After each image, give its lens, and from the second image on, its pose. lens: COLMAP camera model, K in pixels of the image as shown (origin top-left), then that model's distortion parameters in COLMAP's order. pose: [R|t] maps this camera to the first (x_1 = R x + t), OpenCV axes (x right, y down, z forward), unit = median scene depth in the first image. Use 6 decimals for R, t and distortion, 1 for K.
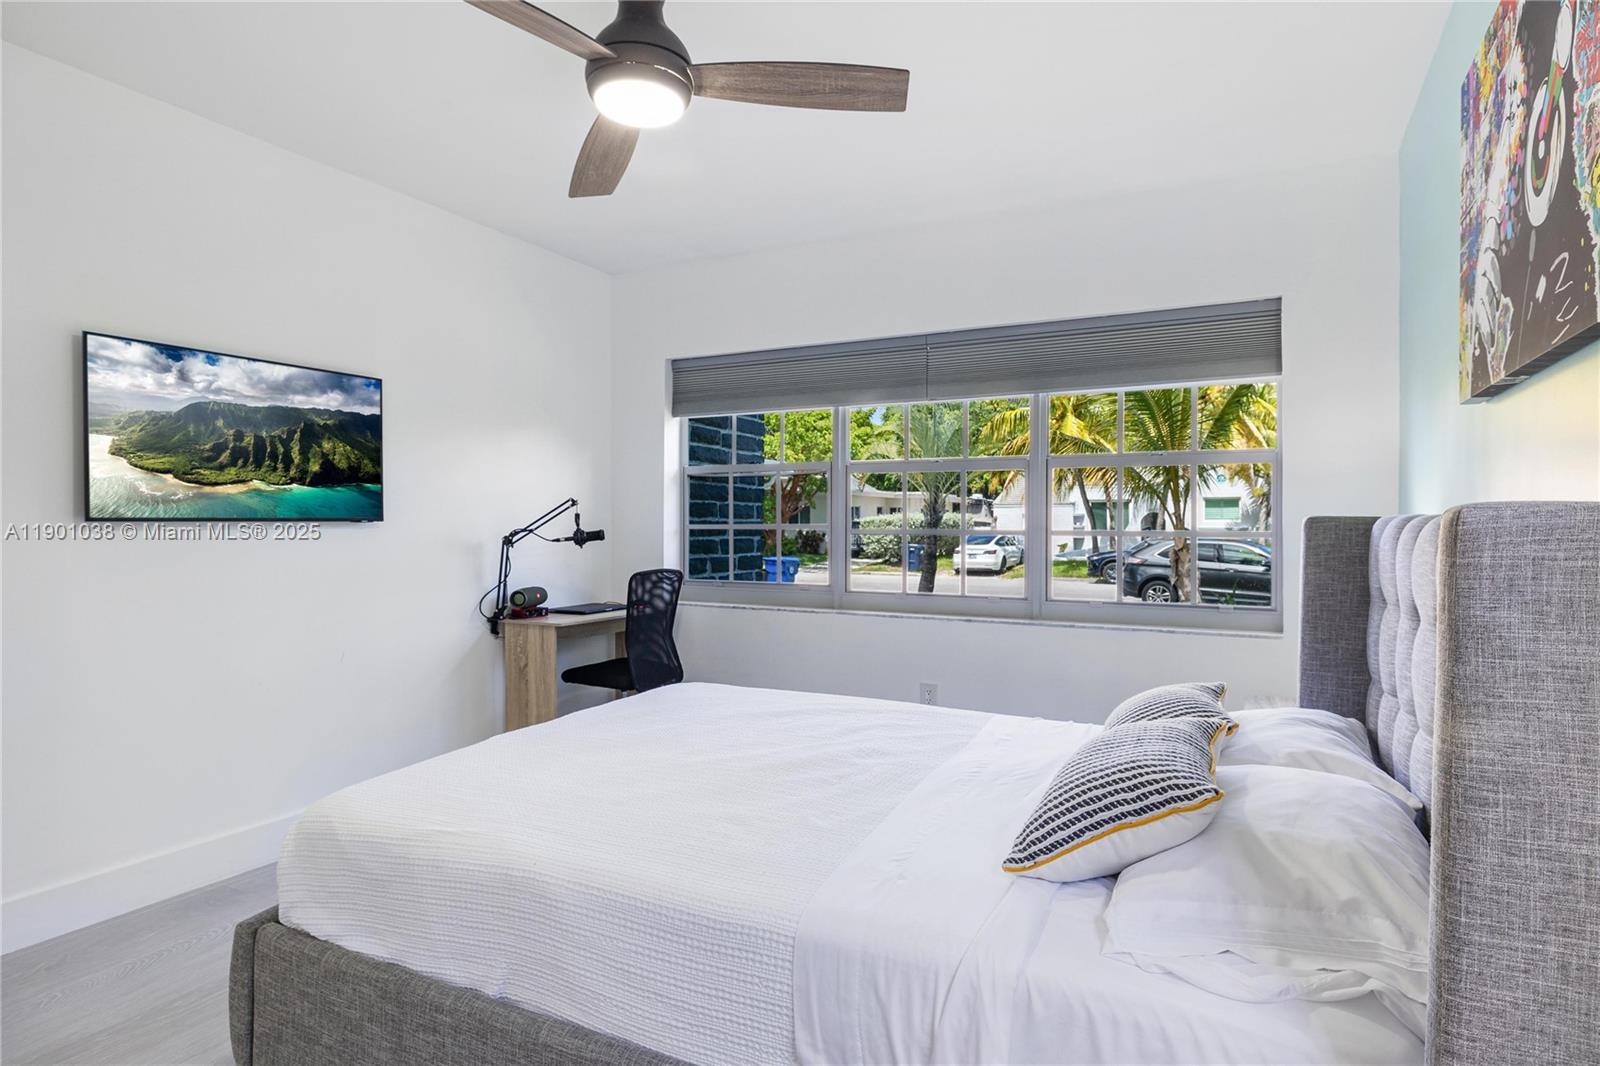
lens RADIAL K [[863.3, 0, 801.4], [0, 863.3, 534.9], [0, 0, 1]] dist [0.000022, -0.000694]
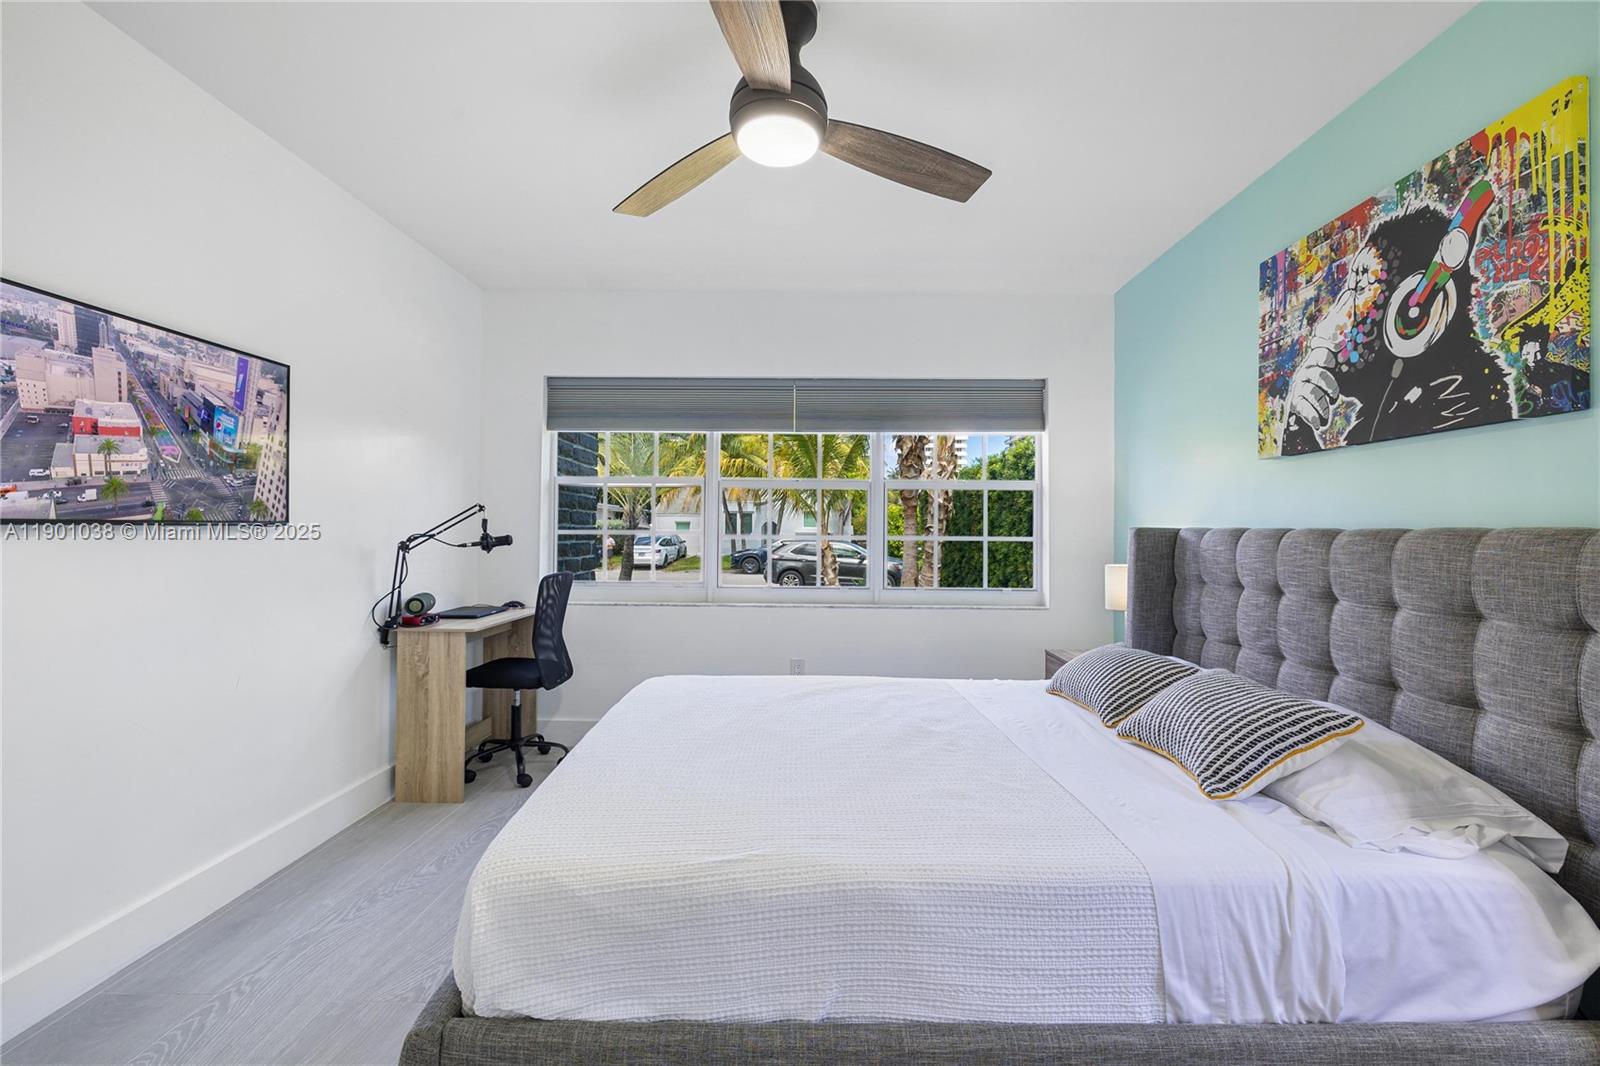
lens RADIAL K [[674.3, 0, 798.0], [0, 674.3, 525.7], [0, 0, 1]] dist [0.000744, -0.000029]
pose [[0.895705, 0.007154, 0.444591, -0.282700], [0.000538, 0.999852, -0.017172, -0.002978], [-0.444648, 0.015620, 0.895569, 0.127860]]
